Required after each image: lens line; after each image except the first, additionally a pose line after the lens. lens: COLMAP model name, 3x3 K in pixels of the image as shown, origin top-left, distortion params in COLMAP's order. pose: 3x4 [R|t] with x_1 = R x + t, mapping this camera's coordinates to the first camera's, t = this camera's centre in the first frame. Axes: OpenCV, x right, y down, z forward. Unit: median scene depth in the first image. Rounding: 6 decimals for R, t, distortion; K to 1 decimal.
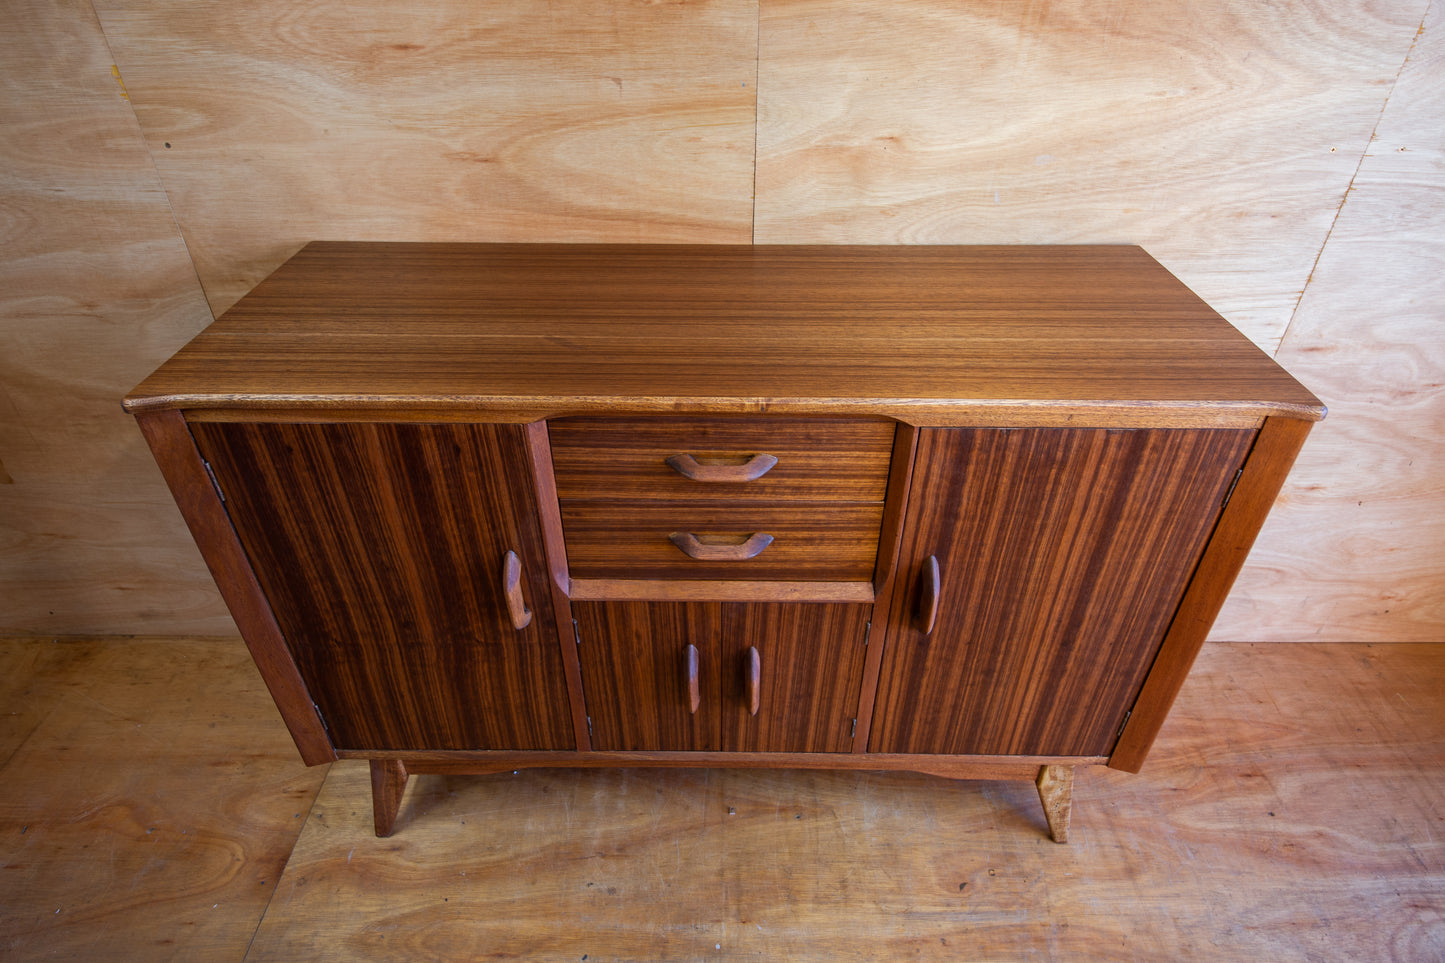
lens RADIAL K [[803.5, 0, 721.4], [0, 803.5, 463.4], [0, 0, 1]] dist [0.053384, -0.049823]
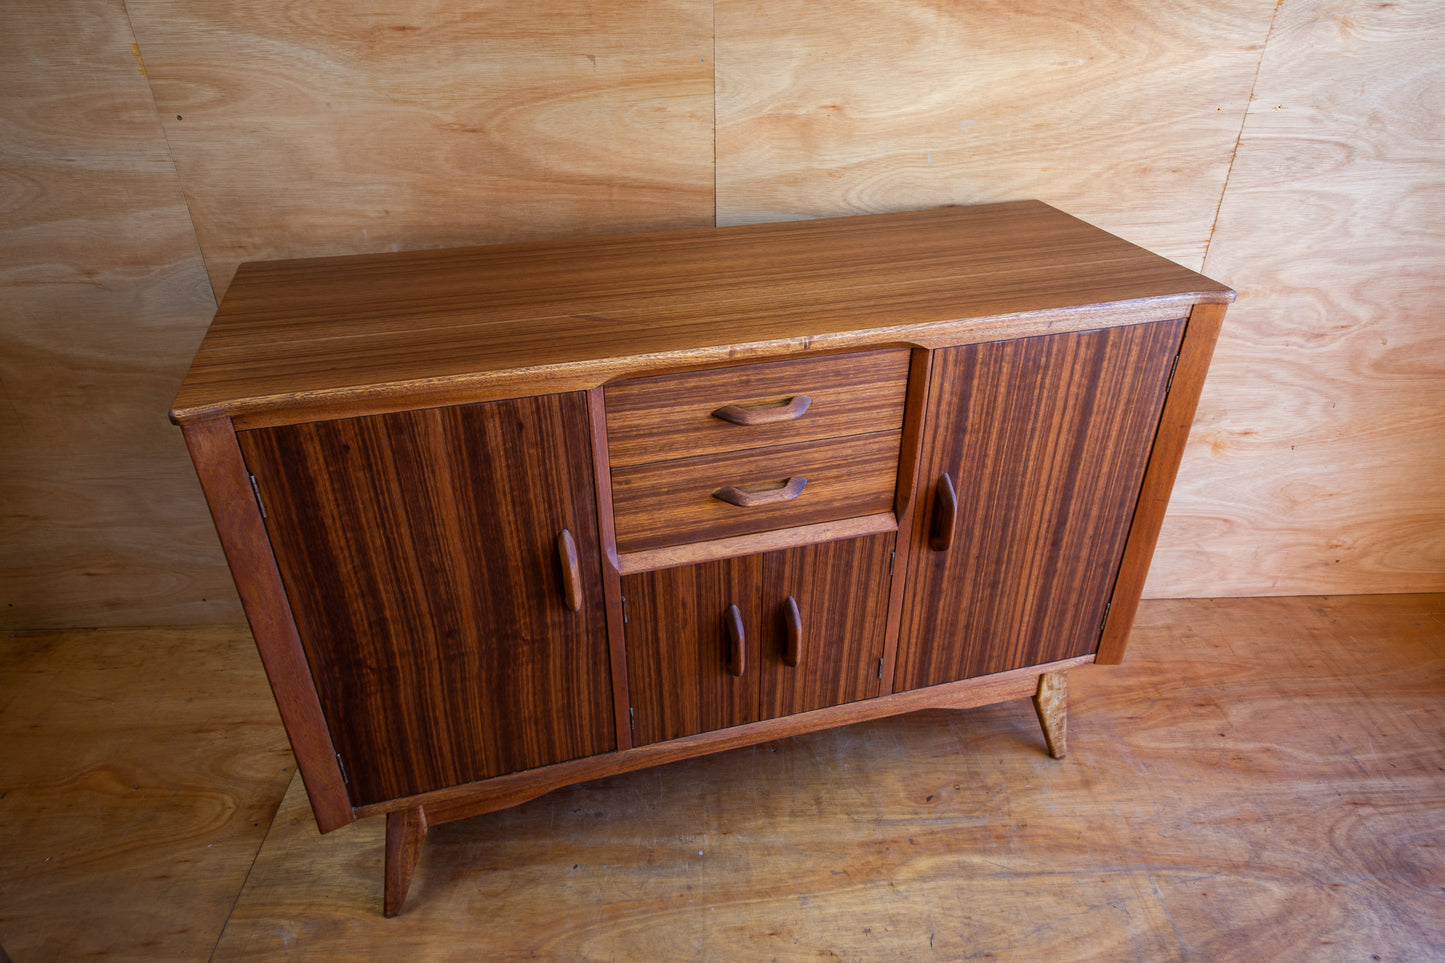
lens RADIAL K [[937.0, 0, 724.8], [0, 937.0, 488.6], [0, 0, 1]] dist [0.079969, -0.052752]
pose [[0.961009, -0.148954, 0.232970, -0.328599], [0.162941, 0.985747, -0.041881, 0.136790], [-0.223411, 0.078208, 0.971582, -0.184875]]
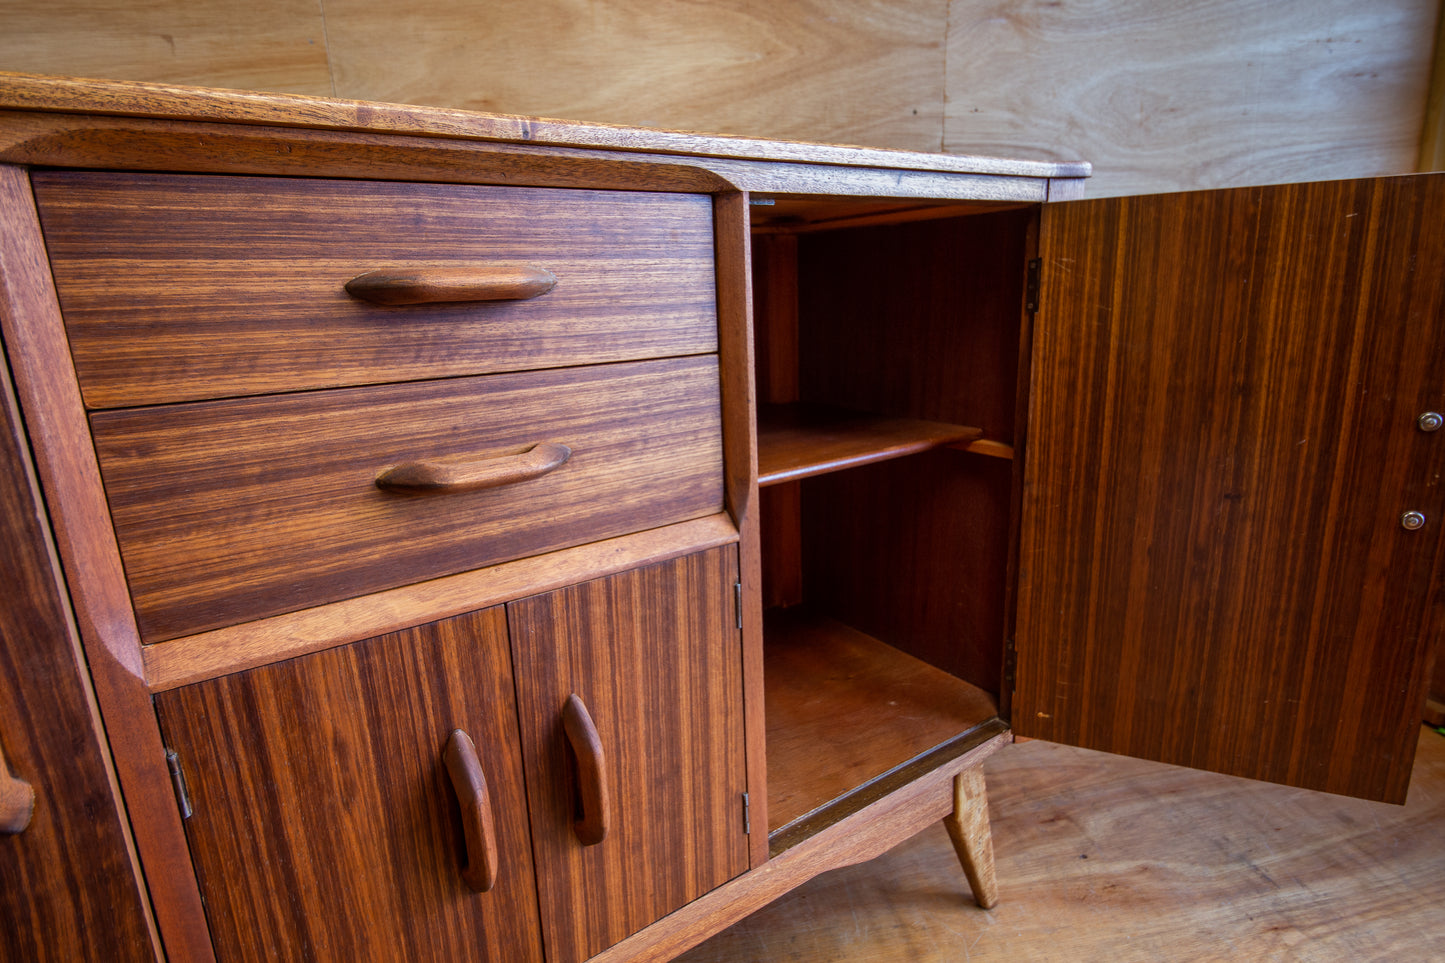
lens RADIAL K [[778.5, 0, 722.5], [0, 778.5, 481.5], [0, 0, 1]] dist [0.045379, -0.035321]
pose [[0.819798, -0.174984, 0.545263, -0.153157], [0.364469, 0.893855, -0.261123, 0.295210], [-0.441694, 0.412800, 0.796557, 0.509112]]
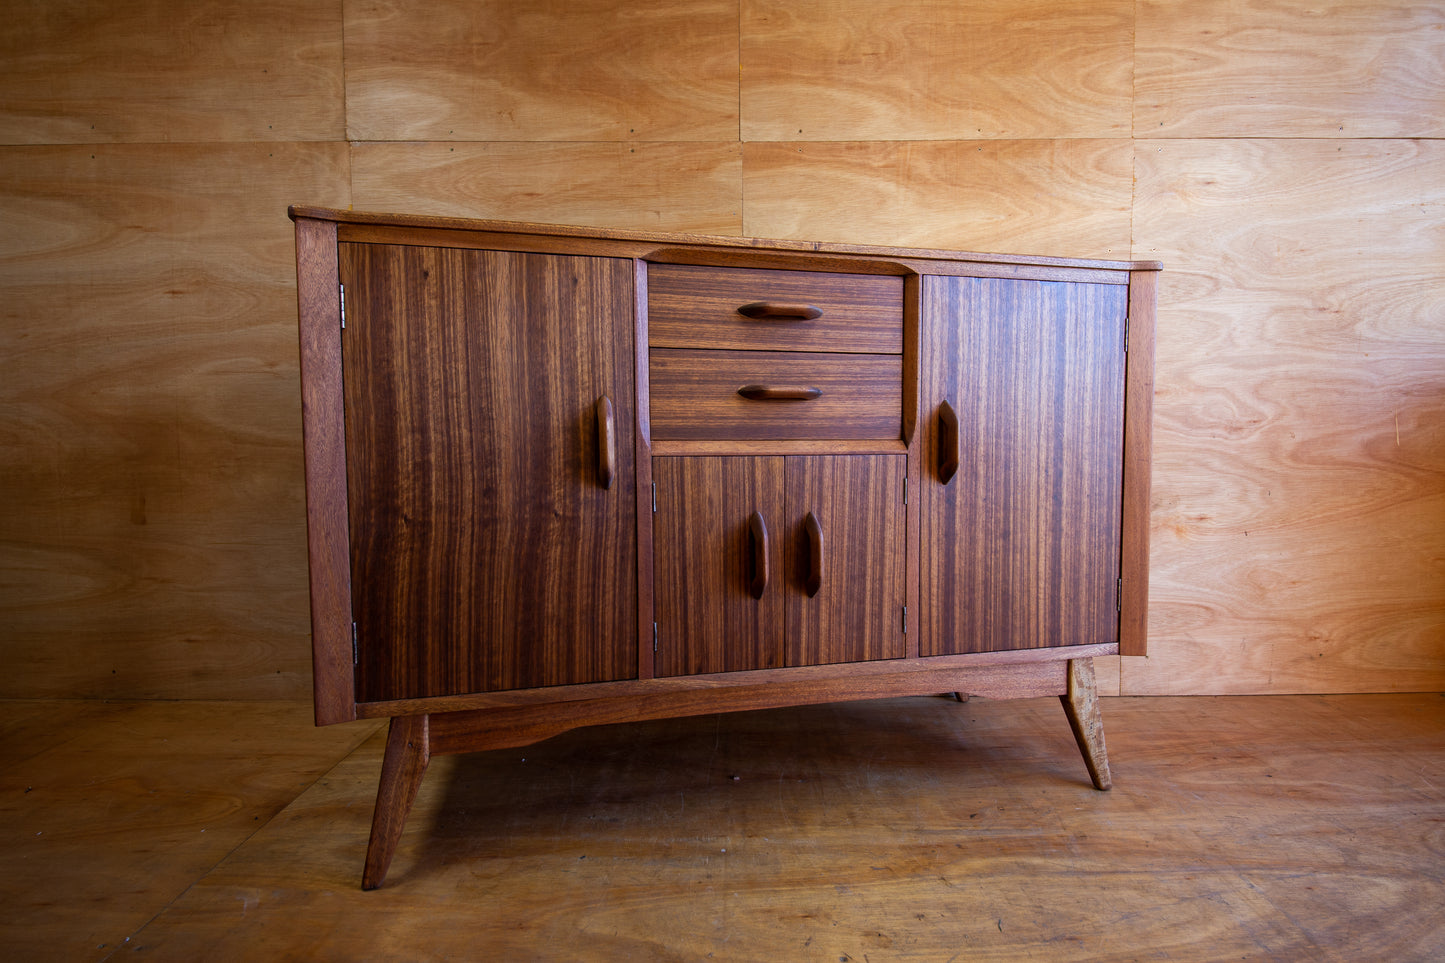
lens RADIAL K [[709.1, 0, 725.1], [0, 709.1, 481.7], [0, 0, 1]] dist [0.049393, -0.046222]
pose [[0.970842, -0.021617, 0.238744, -0.330428], [0.144749, 0.846732, -0.511949, 0.724196], [-0.191086, 0.531580, 0.825172, 0.215506]]
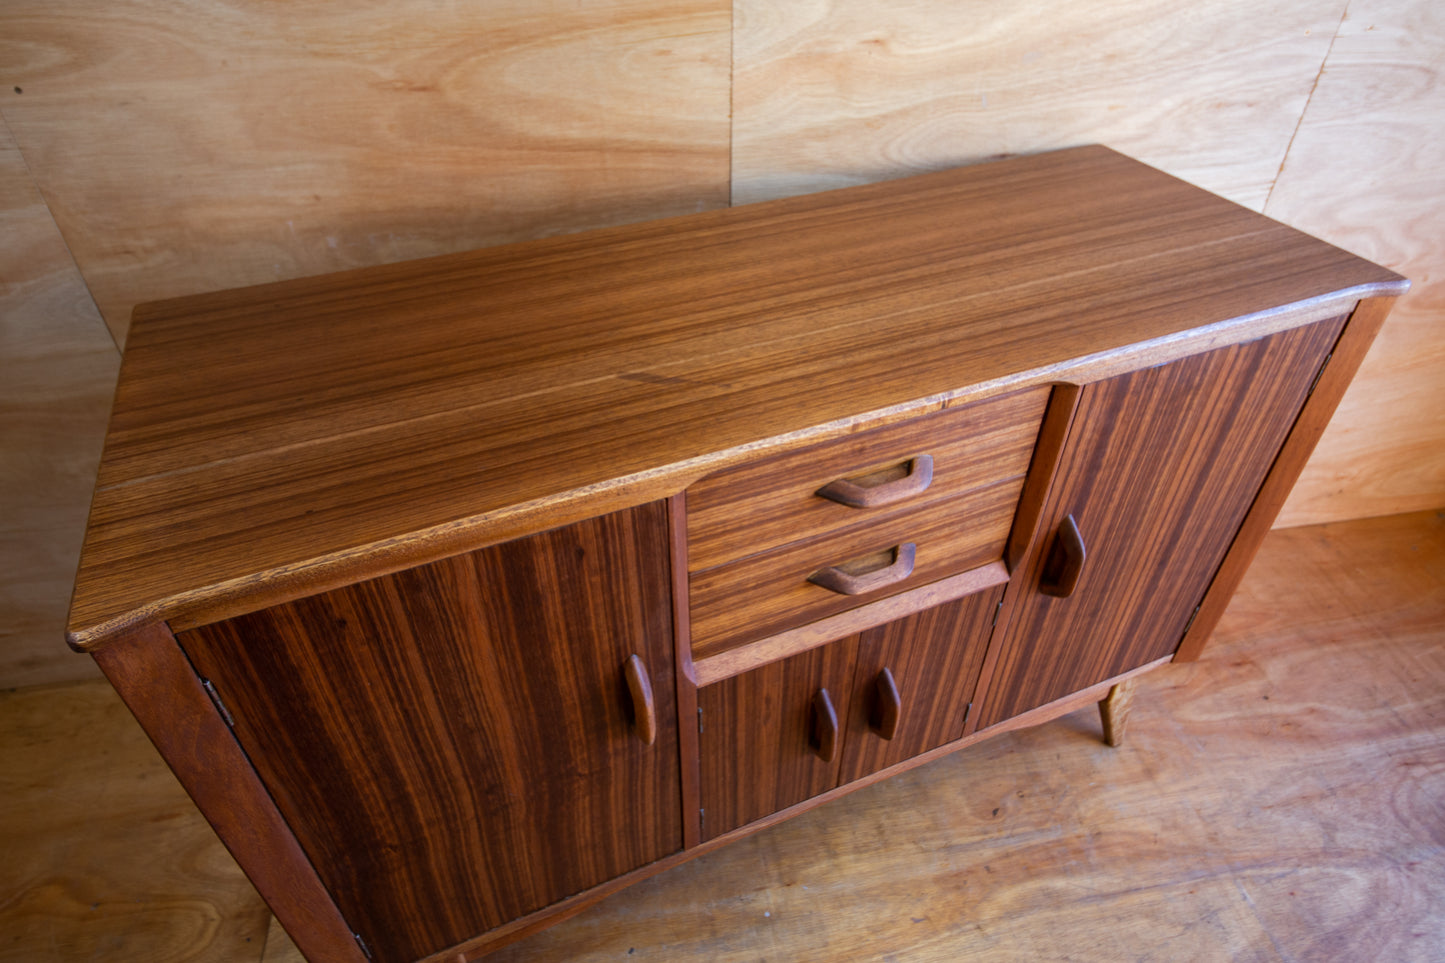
lens RADIAL K [[860.3, 0, 718.7], [0, 860.3, 463.1], [0, 0, 1]] dist [0.056761, -0.040828]
pose [[0.918251, -0.250369, 0.306807, -0.386632], [0.230562, 0.967924, 0.099817, -0.131425], [-0.321957, -0.020919, 0.946523, 0.189901]]
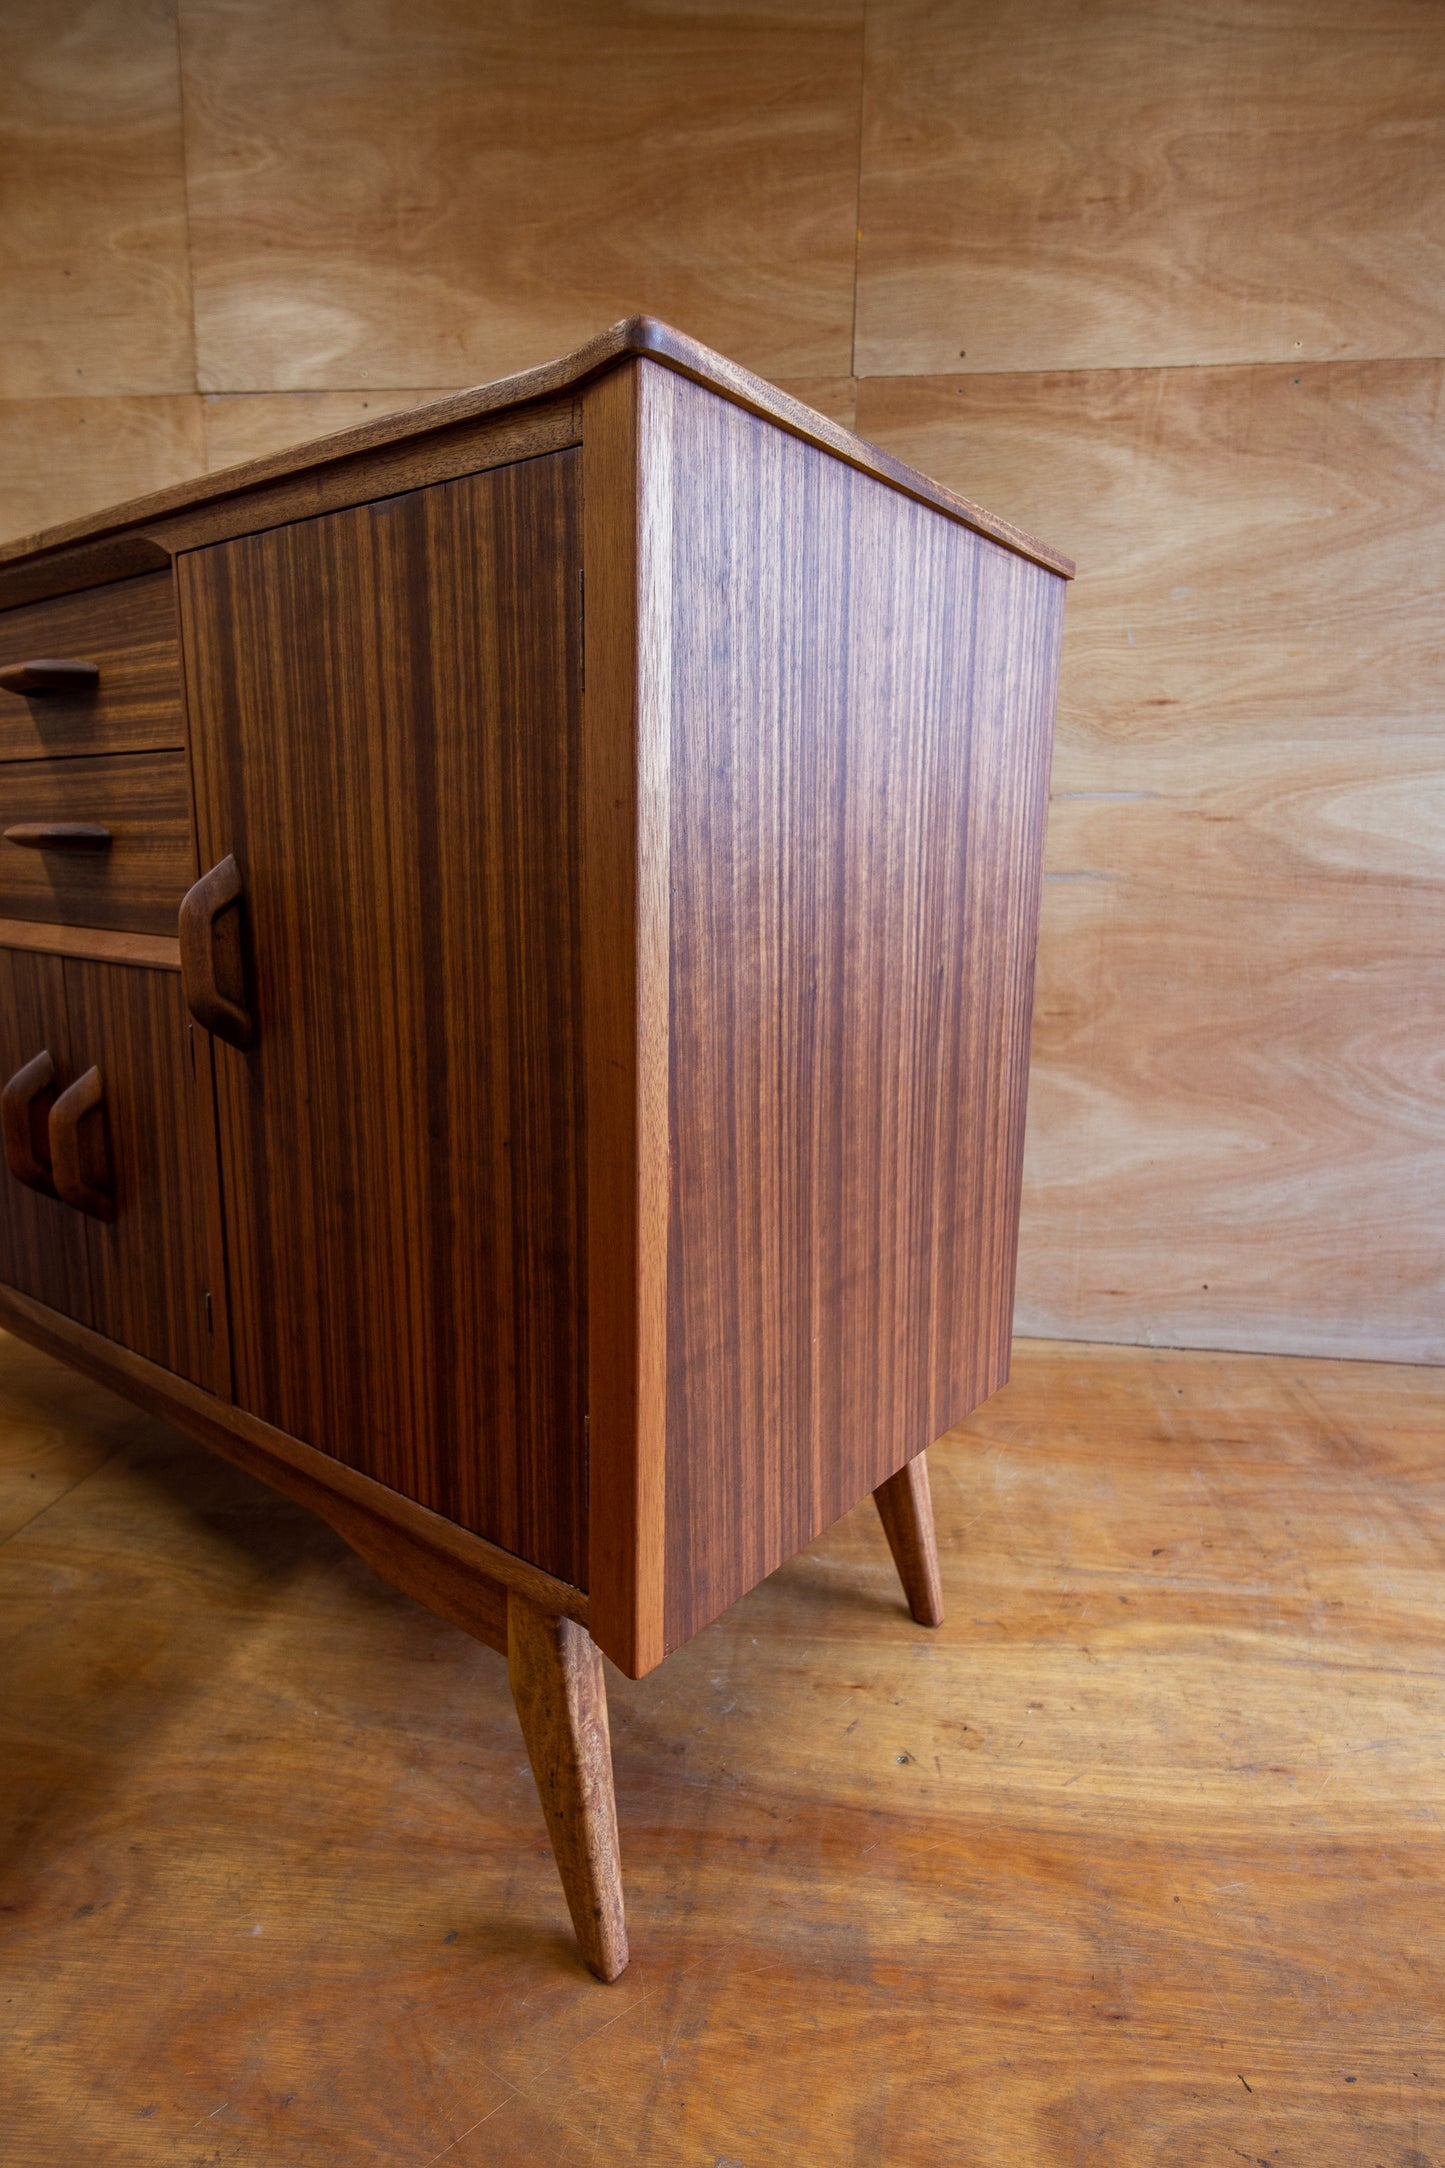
lens RADIAL K [[1168.0, 0, 722.5], [0, 1168.0, 1084.0], [0, 0, 1]] dist [0.045379, -0.035321]
pose [[0.992760, -0.007560, 0.119876, -0.249239], [0.056763, 0.909071, -0.412757, 0.683975], [-0.105855, 0.416573, 0.902918, 0.167870]]
